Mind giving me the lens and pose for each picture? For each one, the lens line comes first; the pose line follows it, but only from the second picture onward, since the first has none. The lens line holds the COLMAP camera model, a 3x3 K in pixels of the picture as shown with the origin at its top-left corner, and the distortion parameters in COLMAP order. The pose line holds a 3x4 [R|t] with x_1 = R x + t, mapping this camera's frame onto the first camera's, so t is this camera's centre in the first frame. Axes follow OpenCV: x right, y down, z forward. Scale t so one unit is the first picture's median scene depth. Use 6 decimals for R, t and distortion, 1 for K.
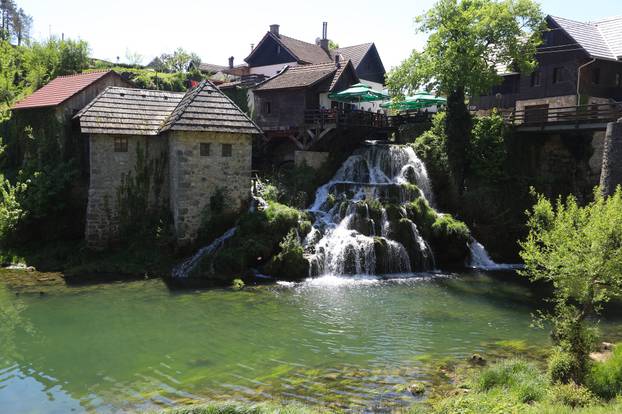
lens RADIAL K [[554.2, 0, 311.0], [0, 554.2, 207.0], [0, 0, 1]] dist [-0.005304, -0.001992]
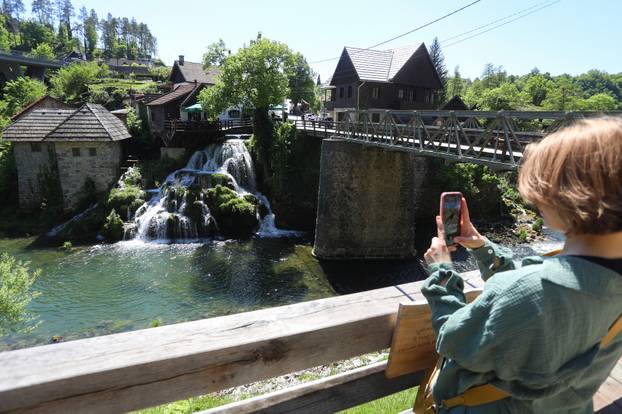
lens RADIAL K [[337.1, 0, 308.1], [0, 337.1, 195.0], [0, 0, 1]] dist [-0.062459, 0.037111]
pose [[0.988214, 0.036723, -0.148606, 0.583572], [-0.015446, 0.989765, 0.141870, -0.124360], [0.152295, -0.137902, 0.978667, 0.179355]]
